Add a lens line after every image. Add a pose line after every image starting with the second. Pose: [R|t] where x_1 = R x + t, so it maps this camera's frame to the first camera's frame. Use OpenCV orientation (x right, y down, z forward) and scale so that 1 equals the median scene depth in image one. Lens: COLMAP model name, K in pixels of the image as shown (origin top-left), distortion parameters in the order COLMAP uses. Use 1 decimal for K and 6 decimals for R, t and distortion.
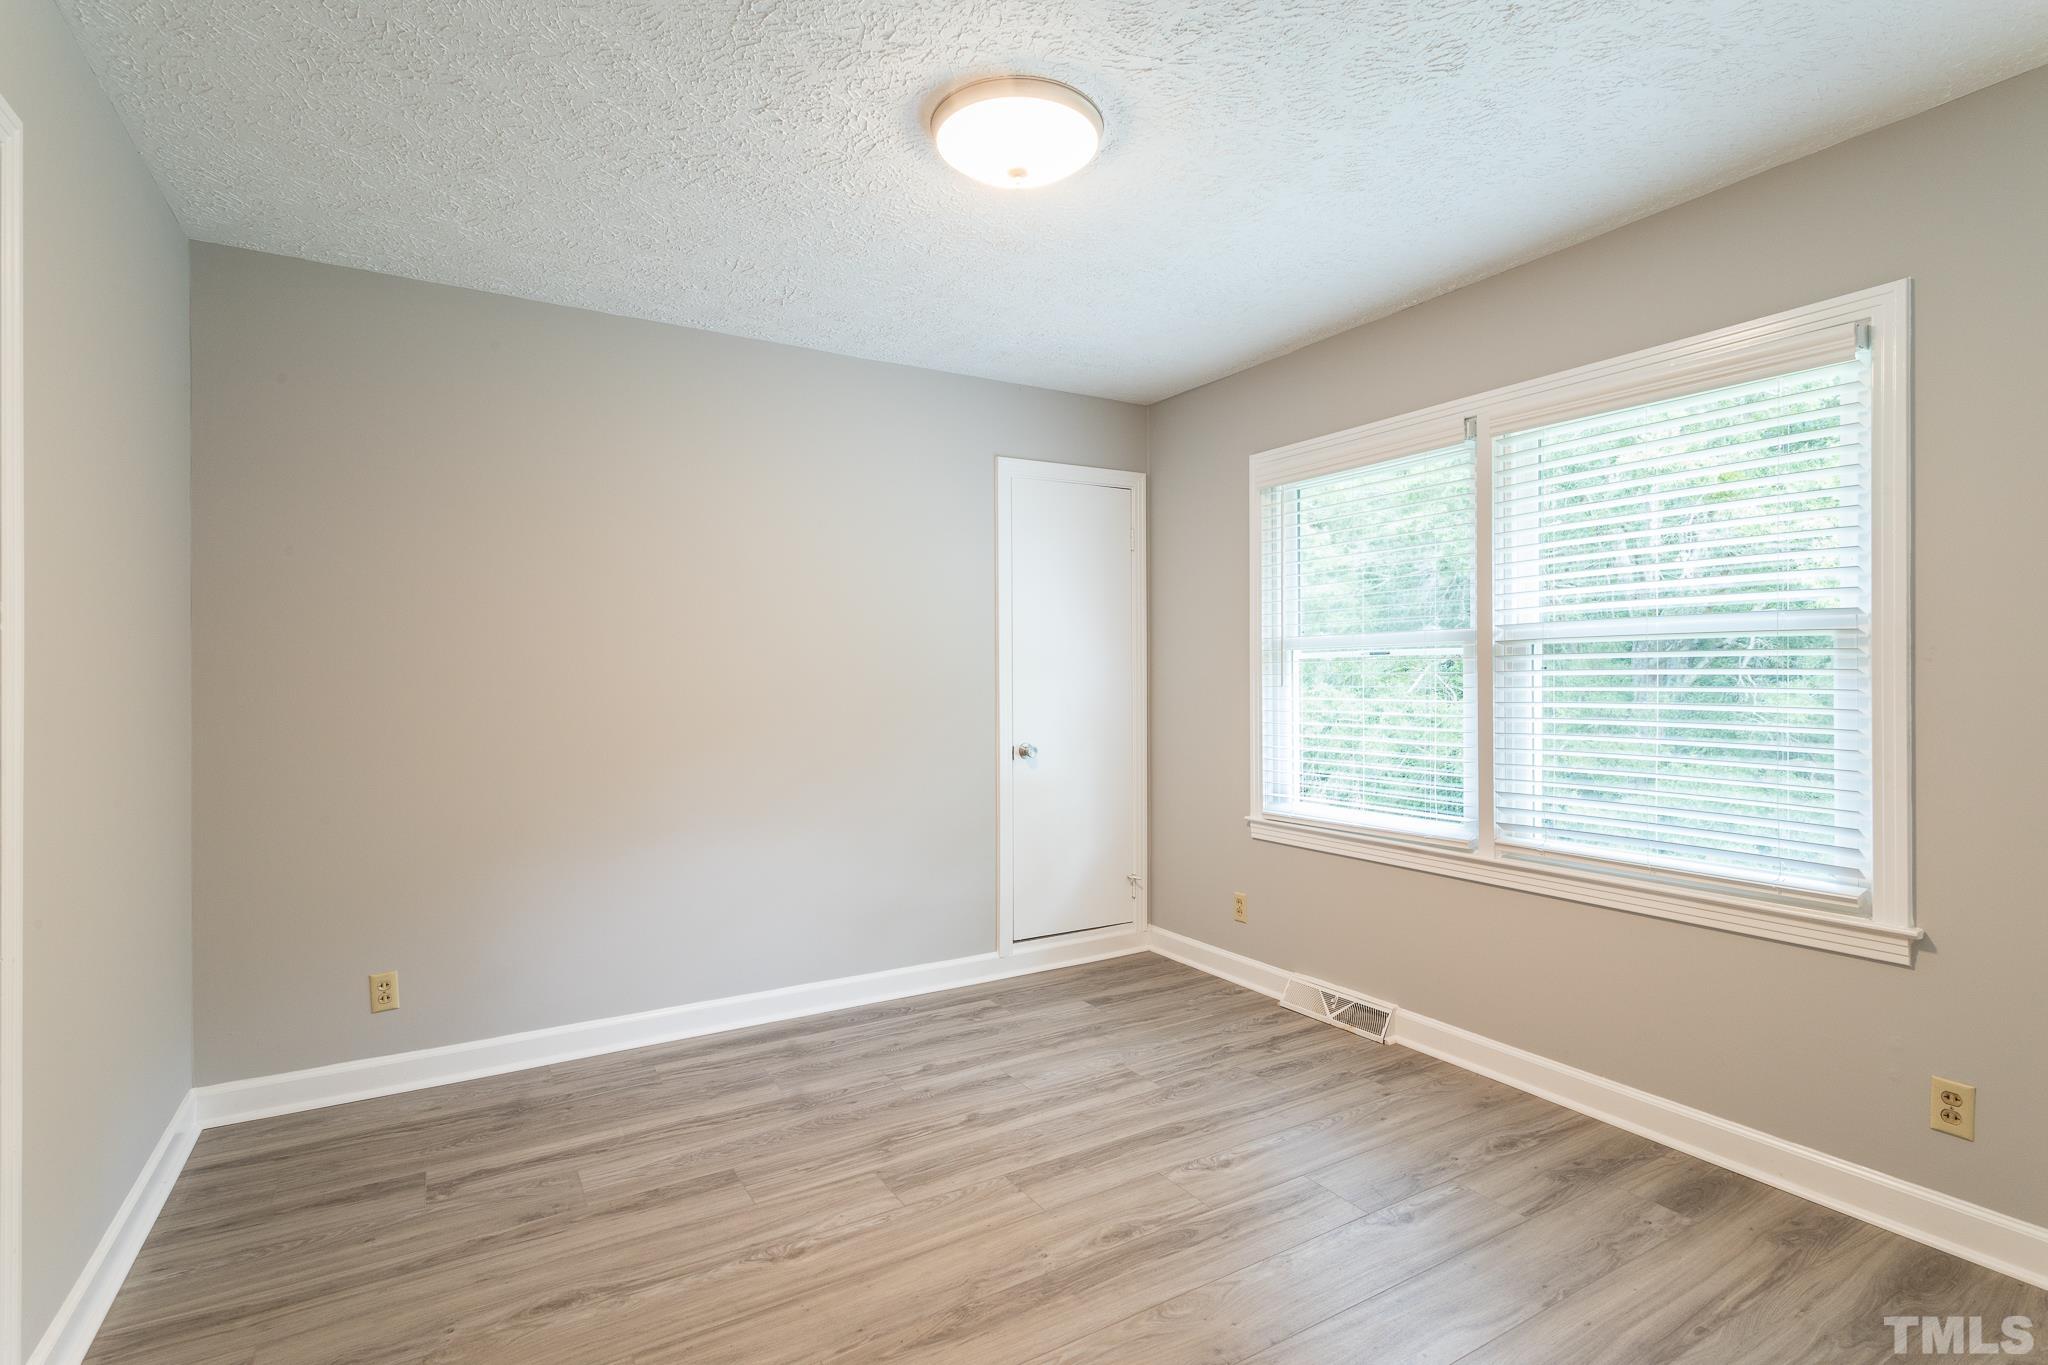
lens RADIAL K [[987.5, 0, 1026.4], [0, 987.5, 682.7], [0, 0, 1]] dist [-0.002909, 0.000024]
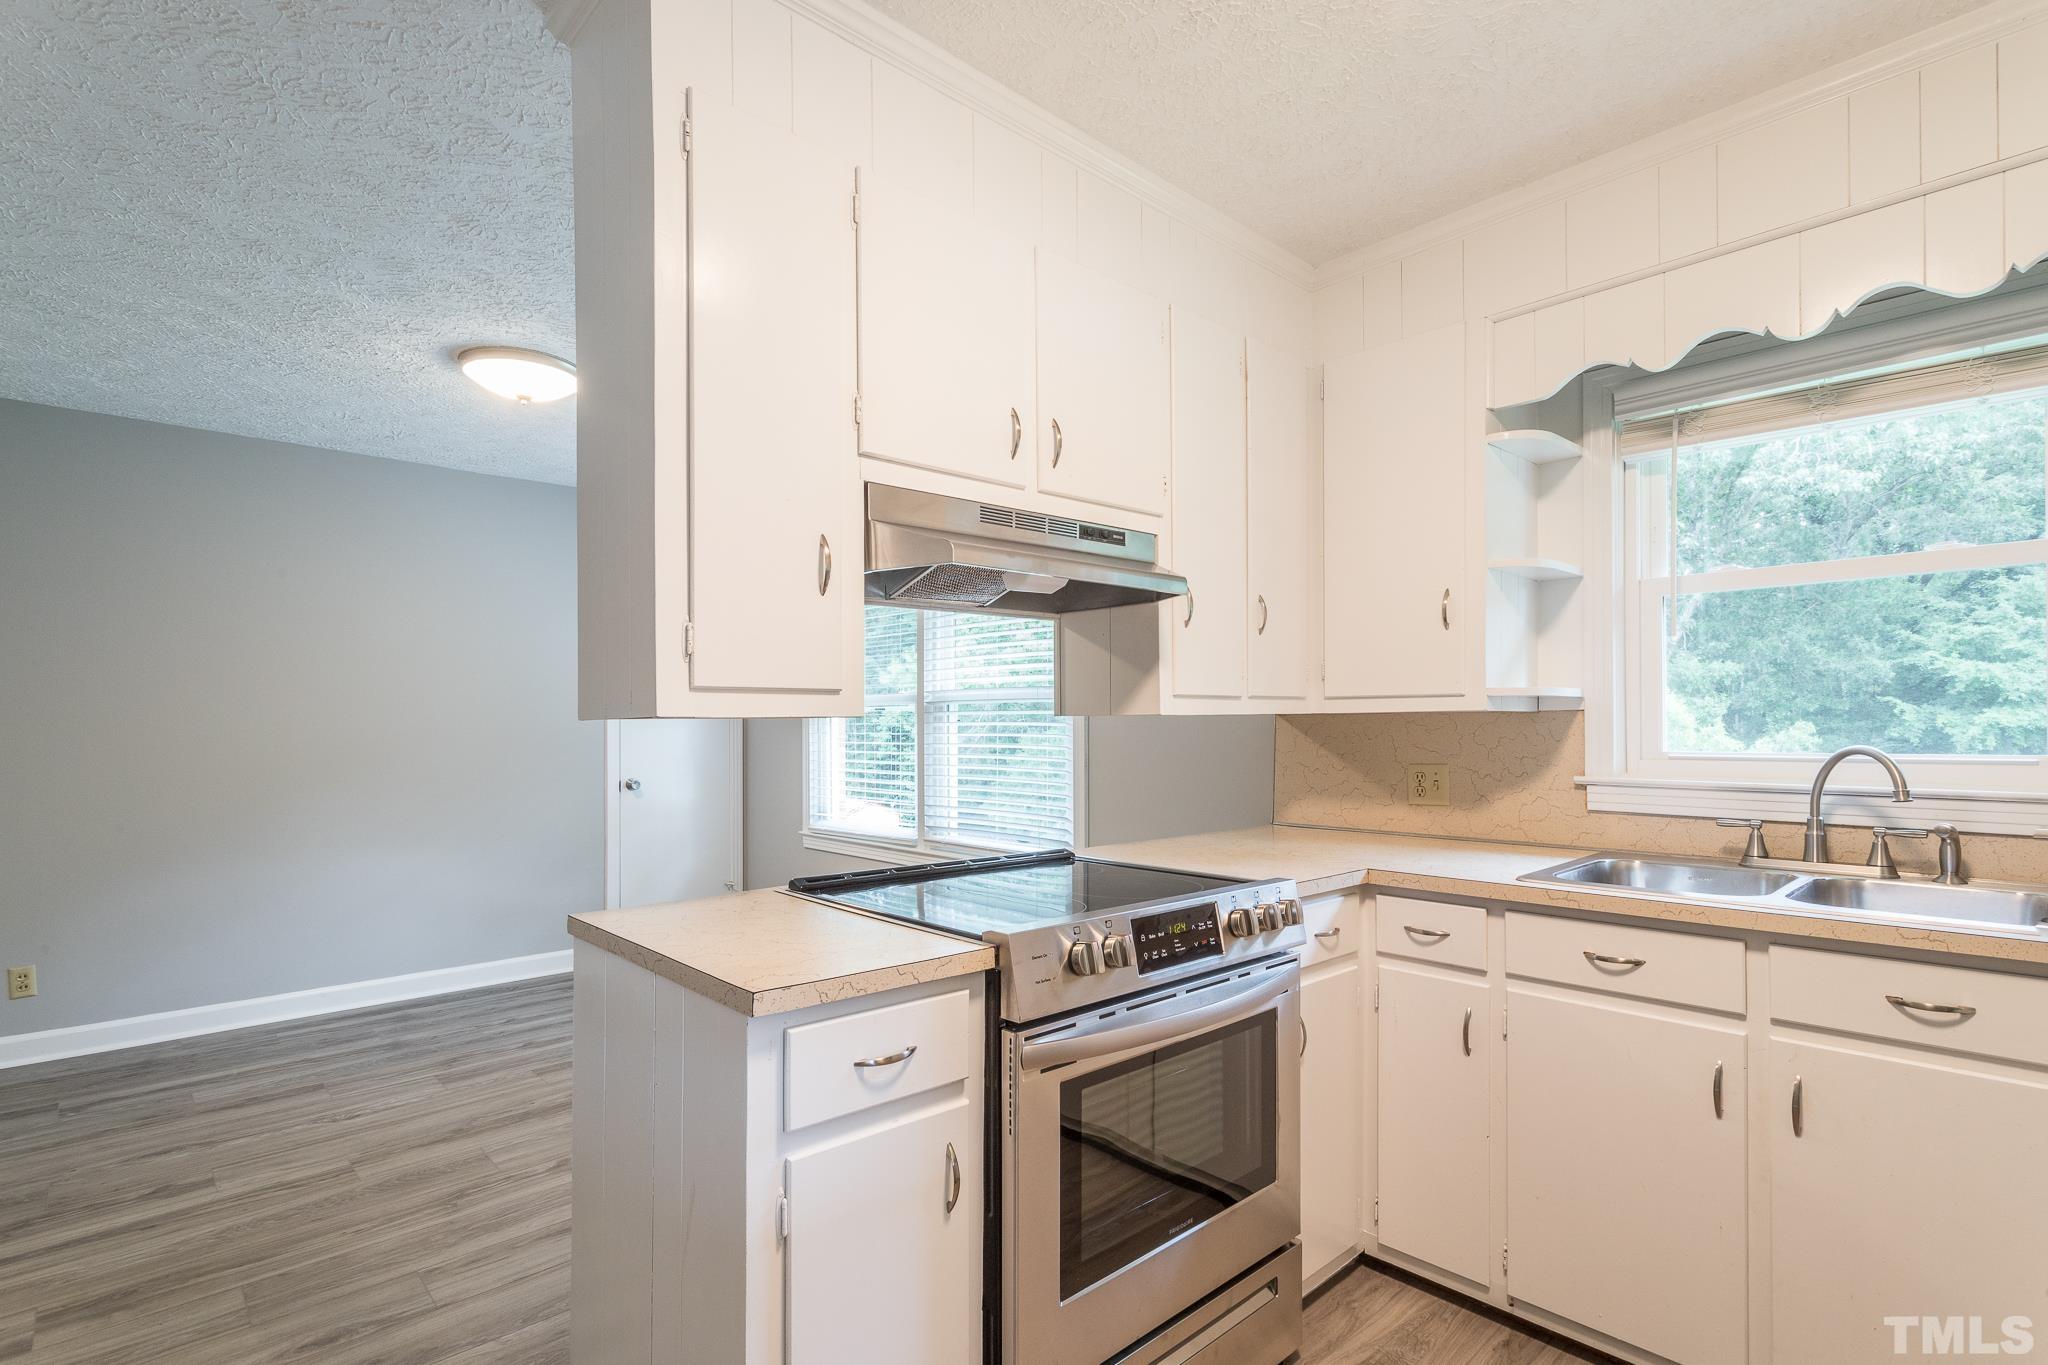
lens RADIAL K [[1001.9, 0, 1041.1], [0, 1001.9, 722.3], [0, 0, 1]] dist [0.000852, -0.000862]
pose [[0.977242, 0.001181, 0.212123, 0.332728], [0.000603, 0.999965, -0.008345, 0.000437], [-0.212125, 0.008283, 0.977207, -0.505037]]
